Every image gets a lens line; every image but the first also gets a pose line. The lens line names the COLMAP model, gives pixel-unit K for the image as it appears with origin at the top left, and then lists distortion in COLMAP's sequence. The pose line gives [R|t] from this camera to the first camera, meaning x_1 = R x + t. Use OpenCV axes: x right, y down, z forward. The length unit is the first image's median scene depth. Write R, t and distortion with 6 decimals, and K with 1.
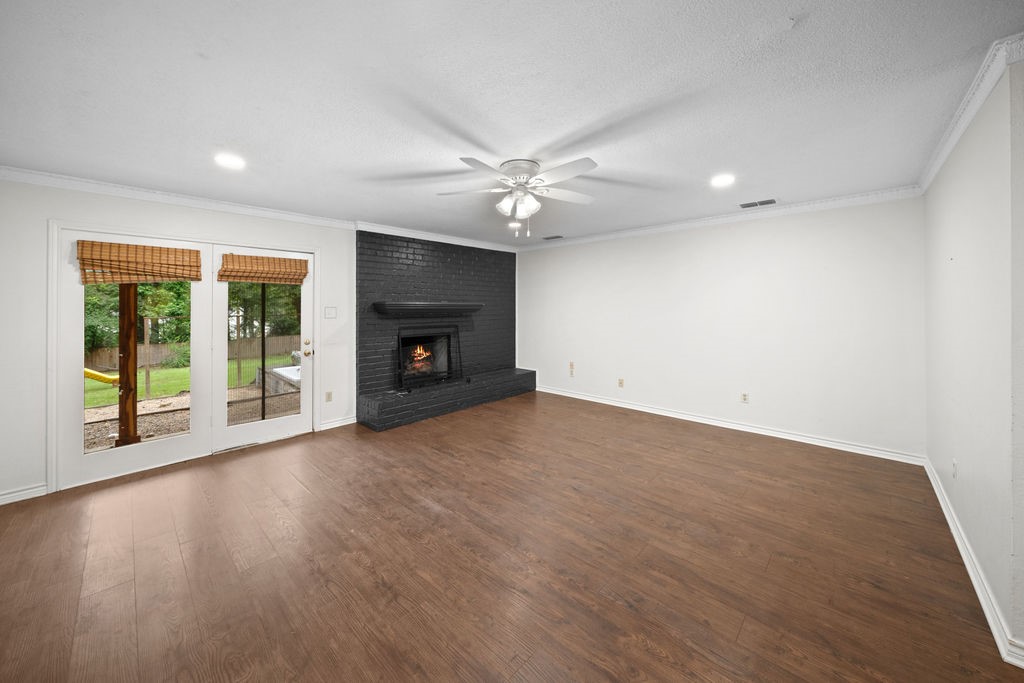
lens RADIAL K [[350.3, 0, 505.4], [0, 350.3, 347.1], [0, 0, 1]] dist [0.000303, -0.000014]
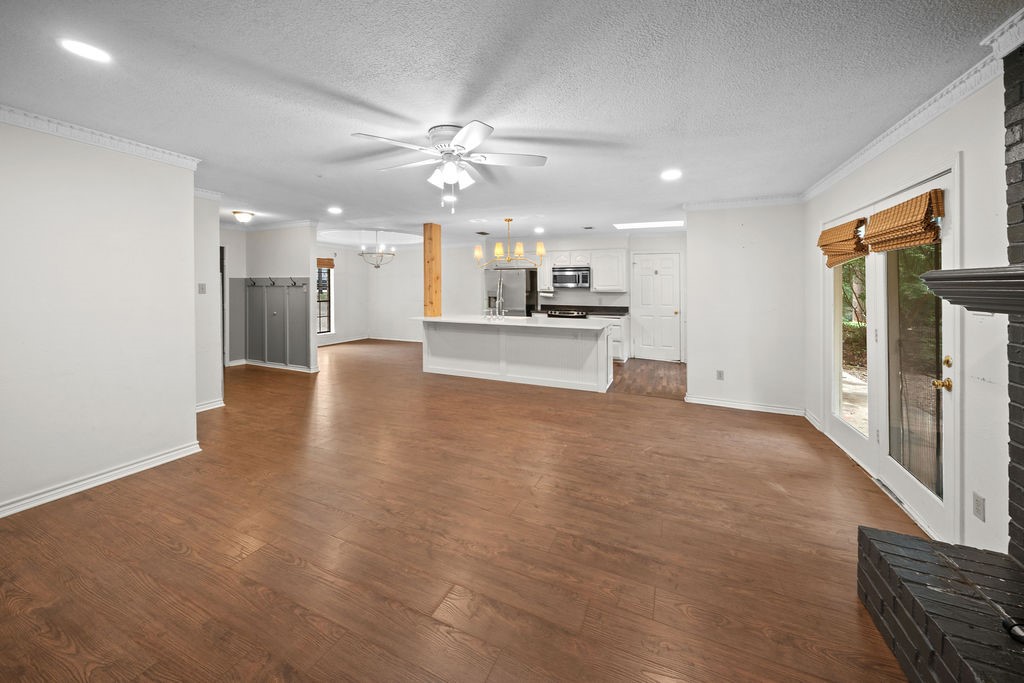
lens RADIAL K [[350.3, 0, 505.4], [0, 350.3, 347.1], [0, 0, 1]] dist [0.000303, -0.000014]
pose [[-0.936859, 0.057297, -0.344981, 0.183085], [-0.042006, 0.960905, 0.273672, -0.166187], [0.347174, 0.270883, -0.897826, 1.540018]]
